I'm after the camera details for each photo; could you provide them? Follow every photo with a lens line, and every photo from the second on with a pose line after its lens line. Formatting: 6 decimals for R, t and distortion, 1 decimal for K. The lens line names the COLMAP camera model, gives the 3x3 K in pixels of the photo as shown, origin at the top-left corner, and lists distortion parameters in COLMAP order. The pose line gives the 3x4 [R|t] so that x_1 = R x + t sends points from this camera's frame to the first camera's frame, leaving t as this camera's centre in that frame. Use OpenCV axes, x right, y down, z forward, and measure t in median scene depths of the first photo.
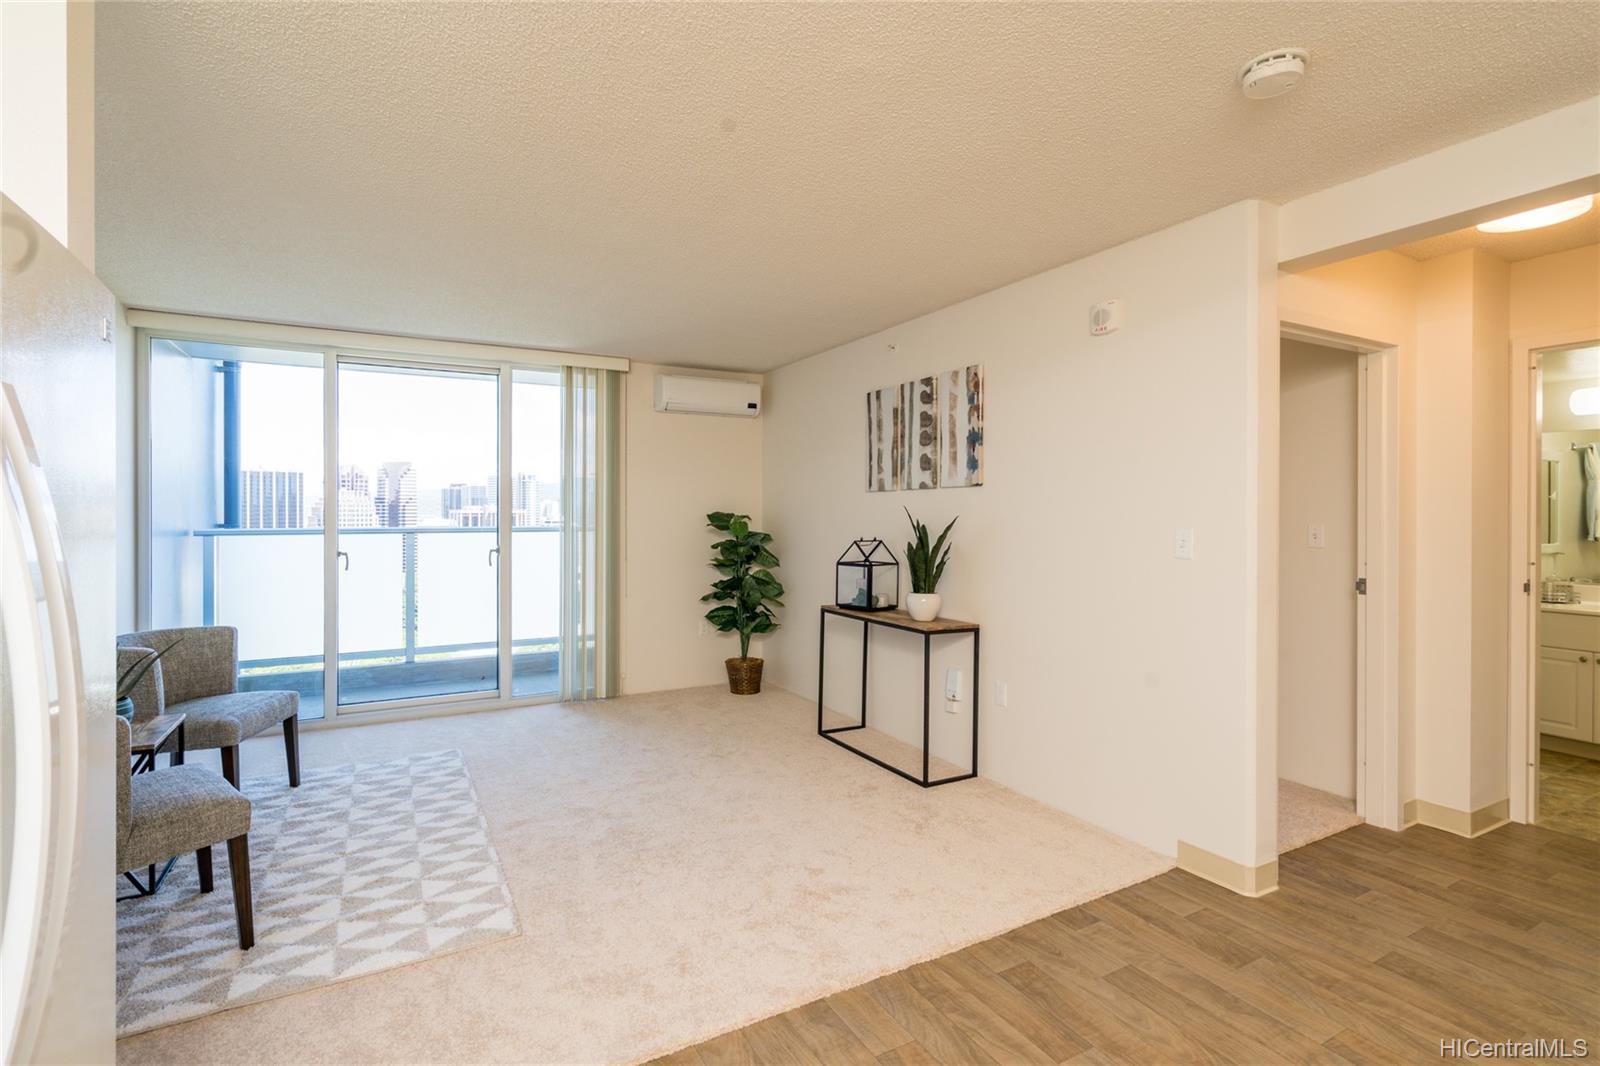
lens RADIAL K [[743.7, 0, 804.3], [0, 743.7, 517.7], [0, 0, 1]] dist [-0.001867, 0.000128]
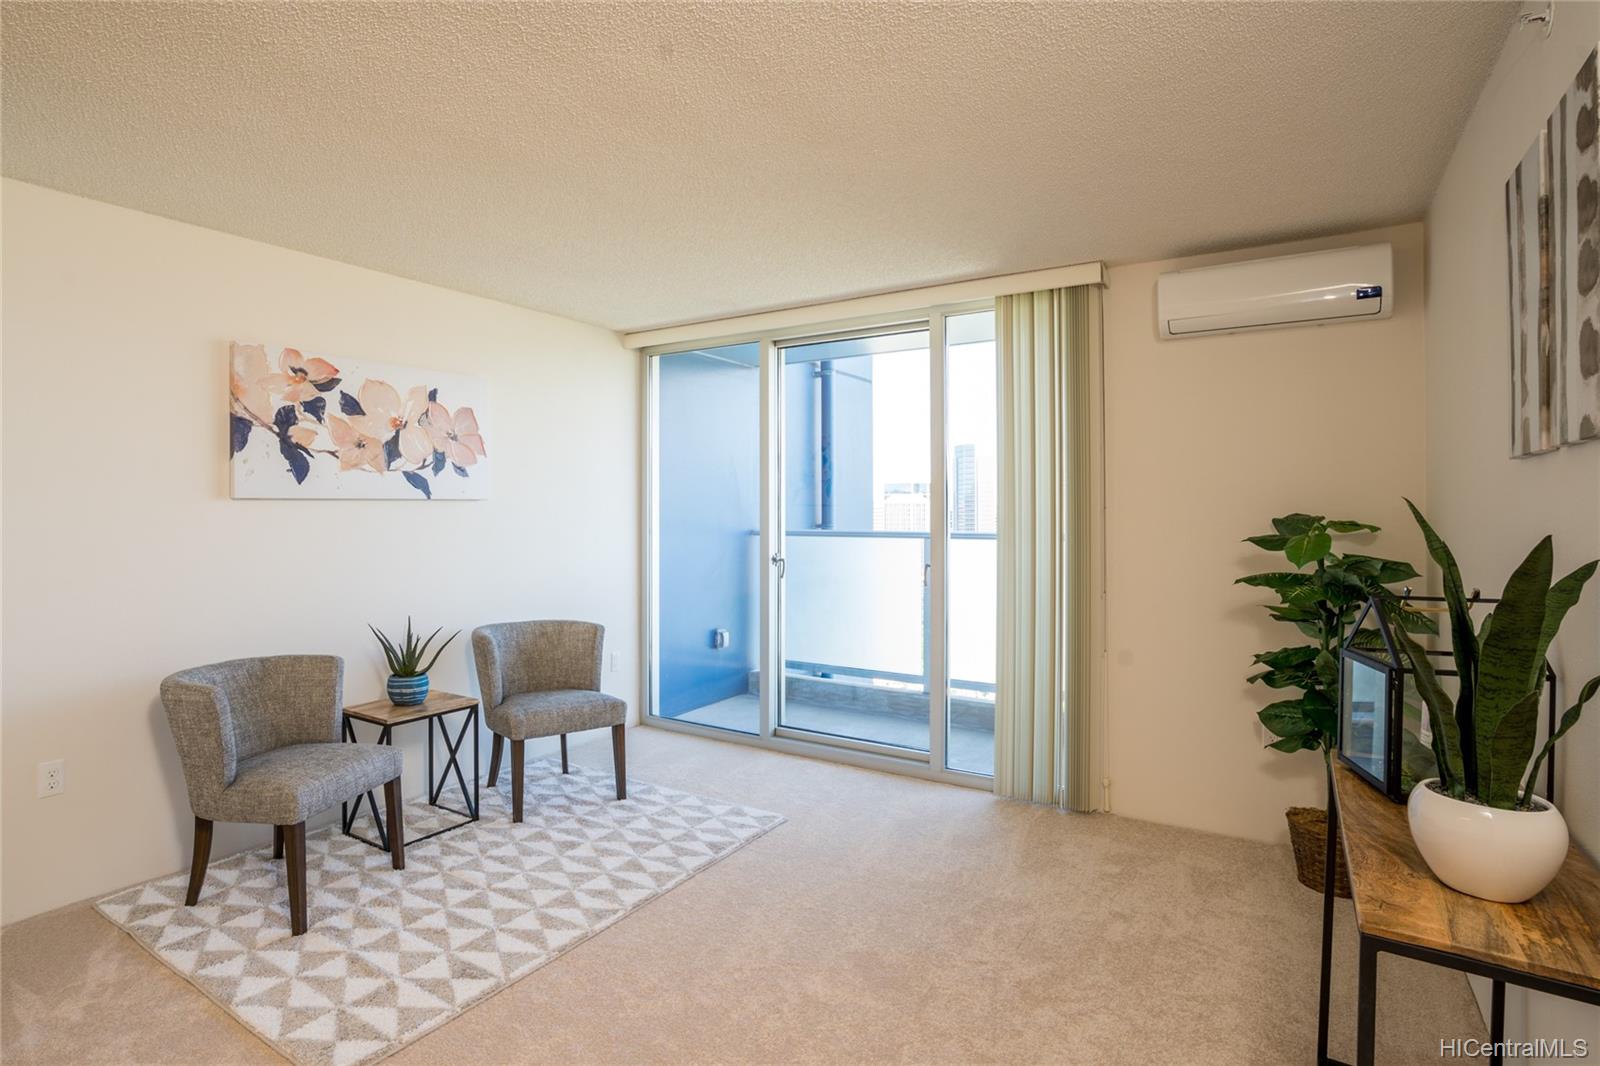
lens RADIAL K [[837.8, 0, 740.2], [0, 837.8, 500.7], [0, 0, 1]] dist [-0.059097, 0.025084]
pose [[0.450240, -0.010611, -0.892844, 0.348723], [-0.007592, 0.999848, -0.015711, -0.008014], [0.892875, 0.013852, 0.450091, 0.654500]]
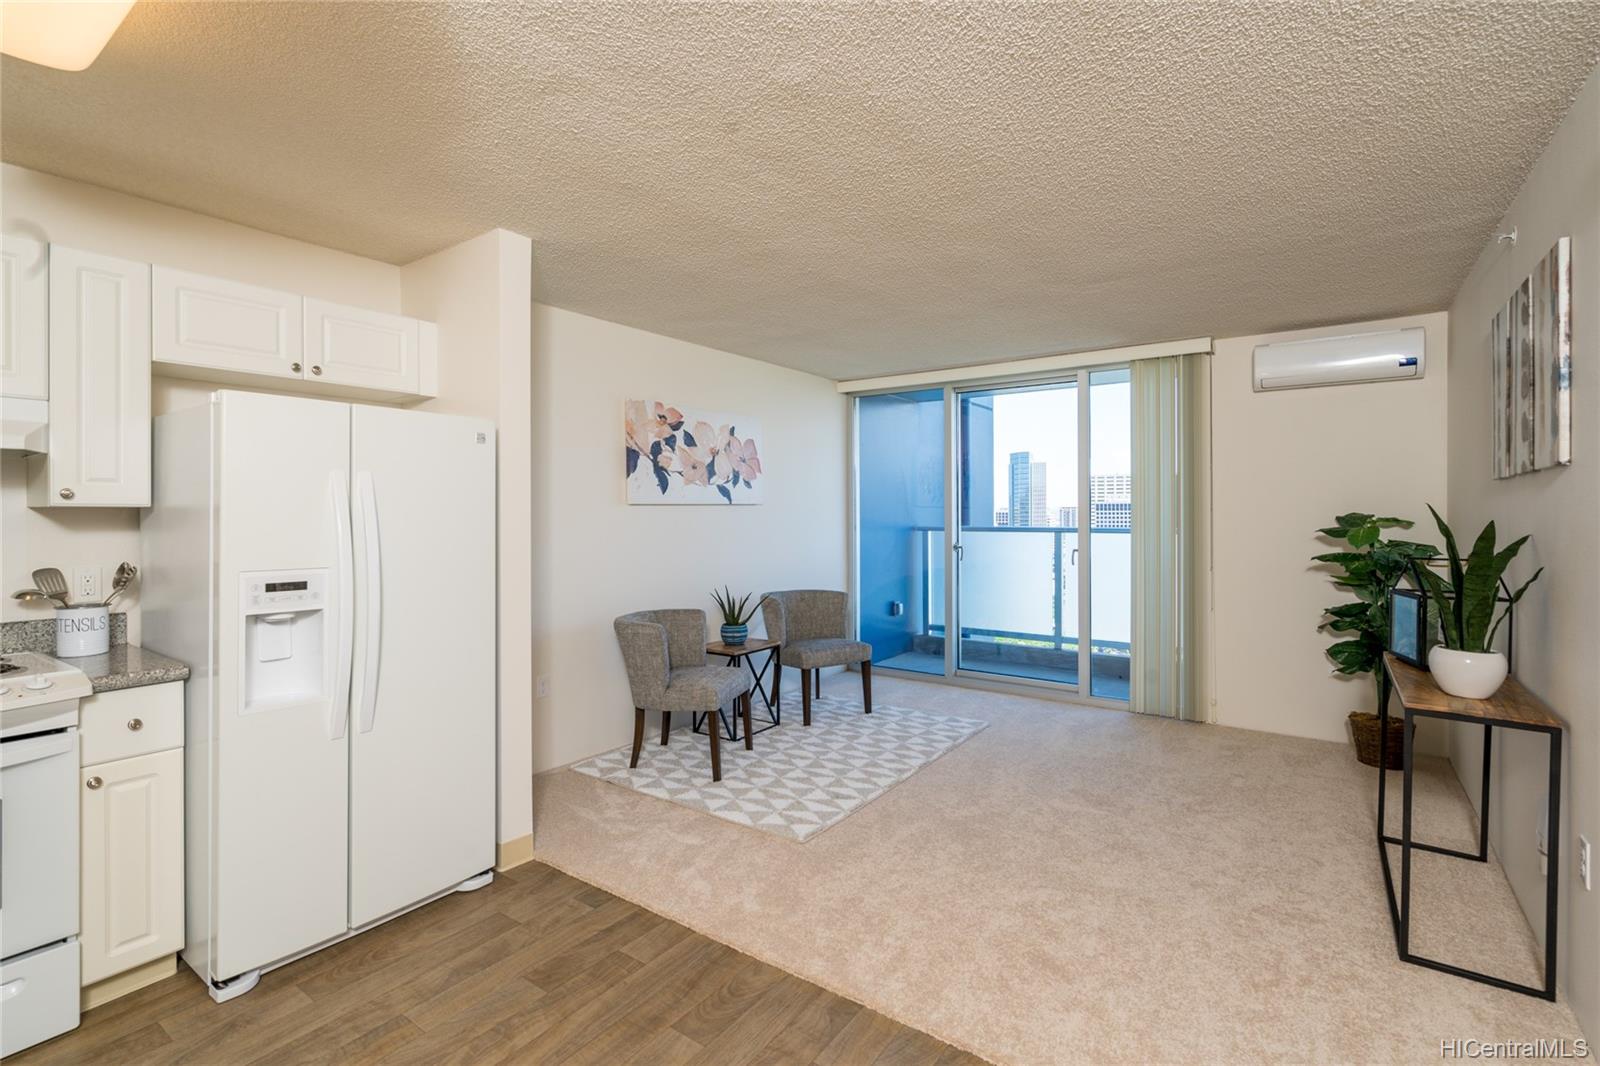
lens RADIAL K [[753.4, 0, 801.2], [0, 753.4, 511.2], [0, 0, 1]] dist [-0.002522, 0.000243]
pose [[0.434334, -0.002506, -0.900748, 0.522004], [-0.005499, 0.999970, -0.005433, -0.003913], [0.900735, 0.007313, 0.434308, 0.282651]]
